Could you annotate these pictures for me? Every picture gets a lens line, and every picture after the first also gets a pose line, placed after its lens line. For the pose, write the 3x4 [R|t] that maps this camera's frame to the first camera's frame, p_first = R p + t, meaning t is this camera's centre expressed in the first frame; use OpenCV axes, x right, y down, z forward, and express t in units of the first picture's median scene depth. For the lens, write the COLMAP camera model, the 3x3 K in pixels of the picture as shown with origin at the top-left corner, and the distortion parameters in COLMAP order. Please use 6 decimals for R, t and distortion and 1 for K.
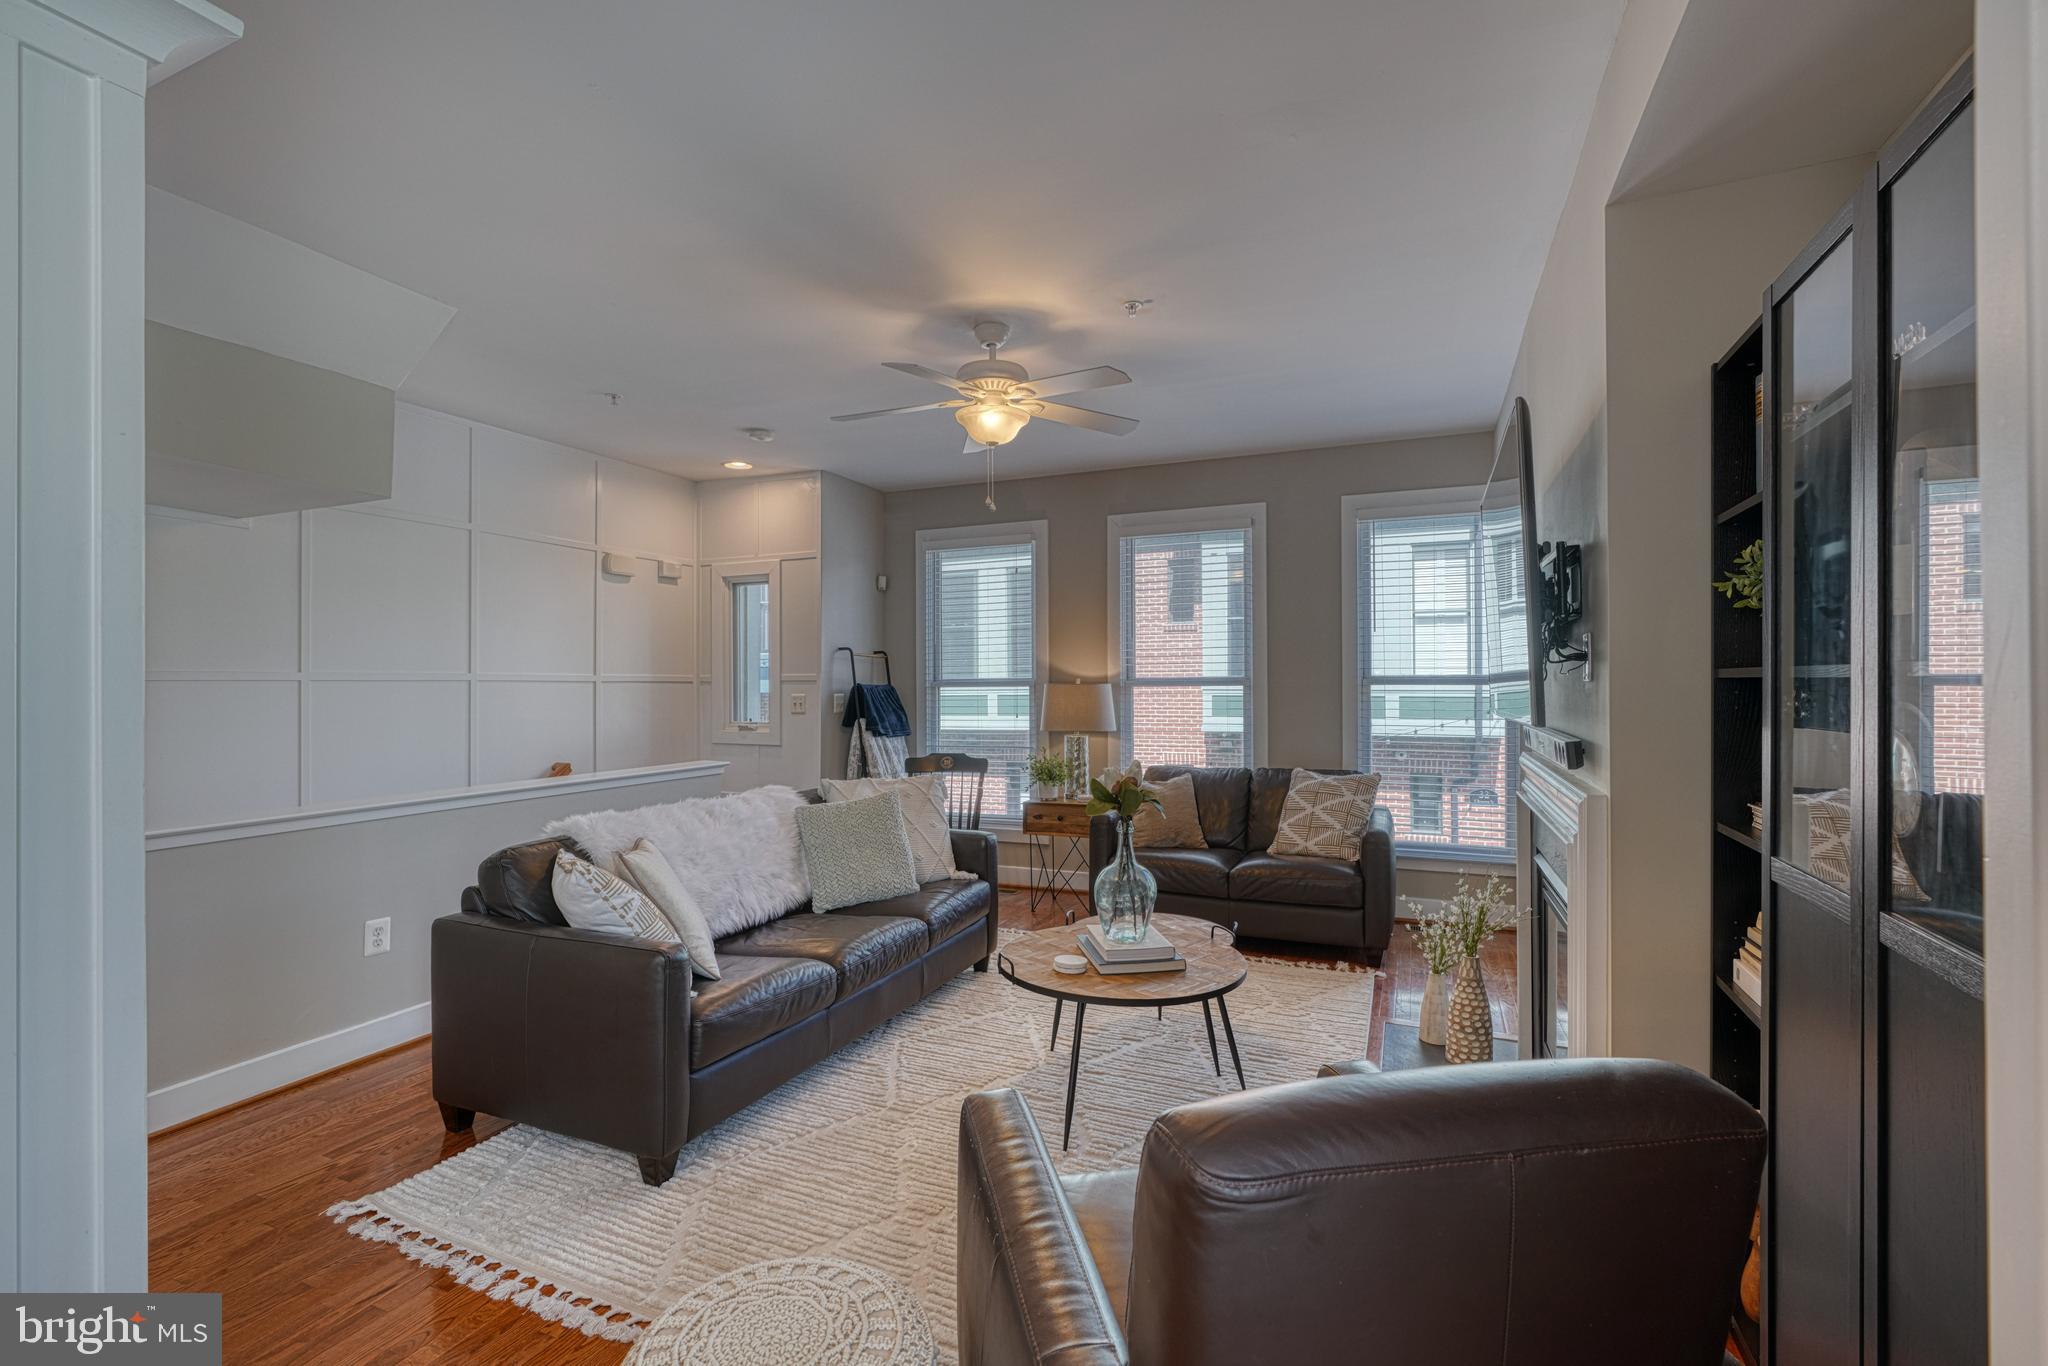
lens RADIAL K [[926.0, 0, 1025.9], [0, 926.0, 706.2], [0, 0, 1]] dist [-0.003959, 0.000070]
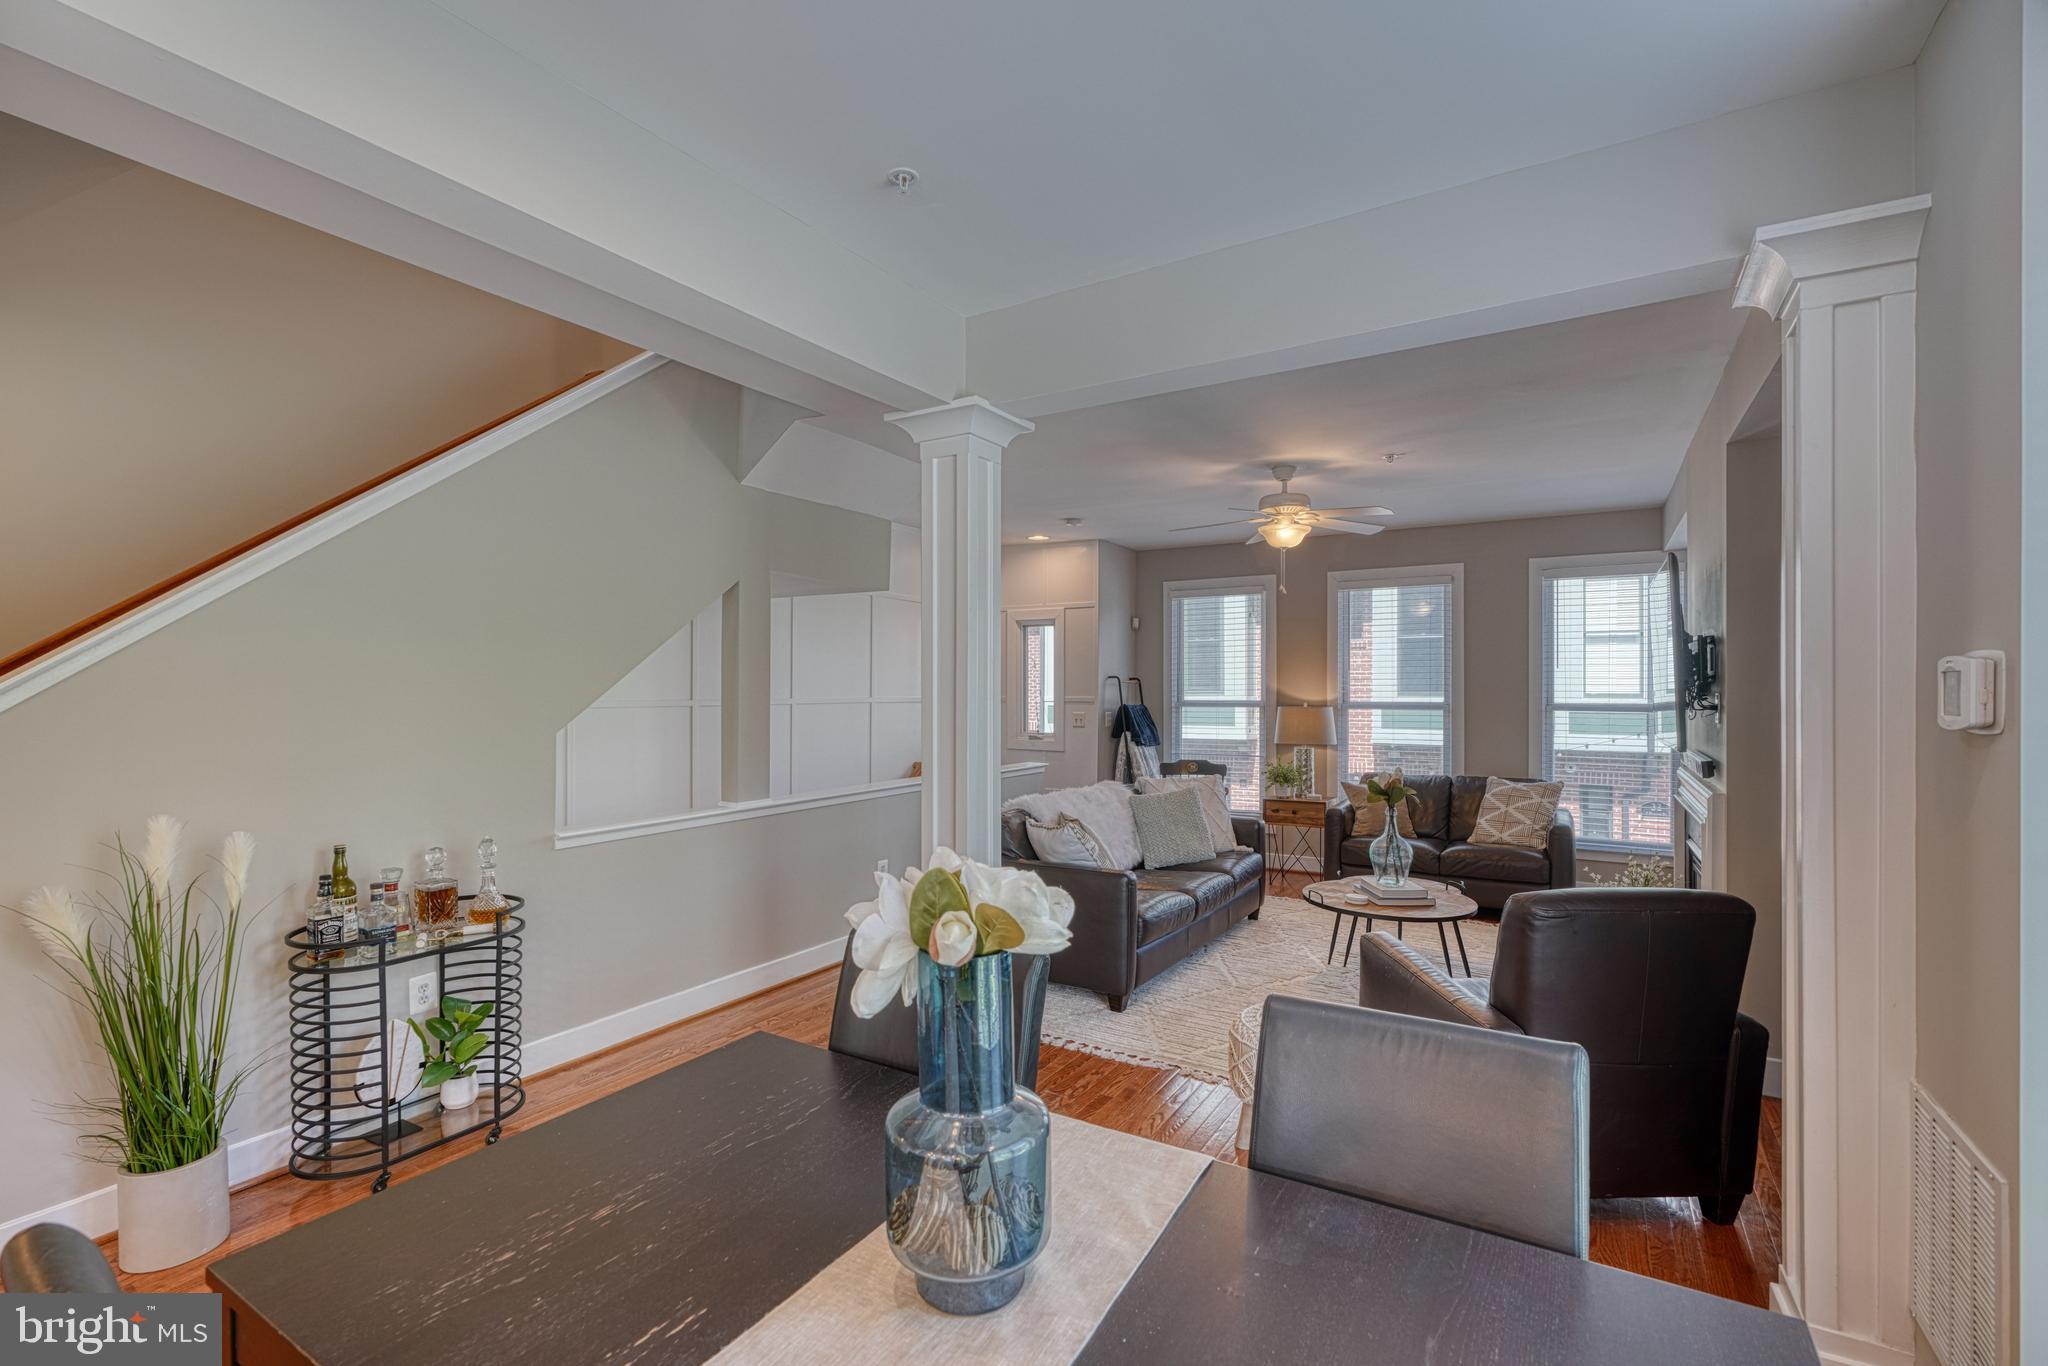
lens RADIAL K [[926.0, 0, 1025.9], [0, 926.0, 706.2], [0, 0, 1]] dist [-0.003959, 0.000070]
pose [[0.989943, 0.008639, -0.141199, -0.153073], [-0.009414, 0.999944, -0.004823, -0.016268], [0.141150, 0.006104, 0.989969, -0.328239]]
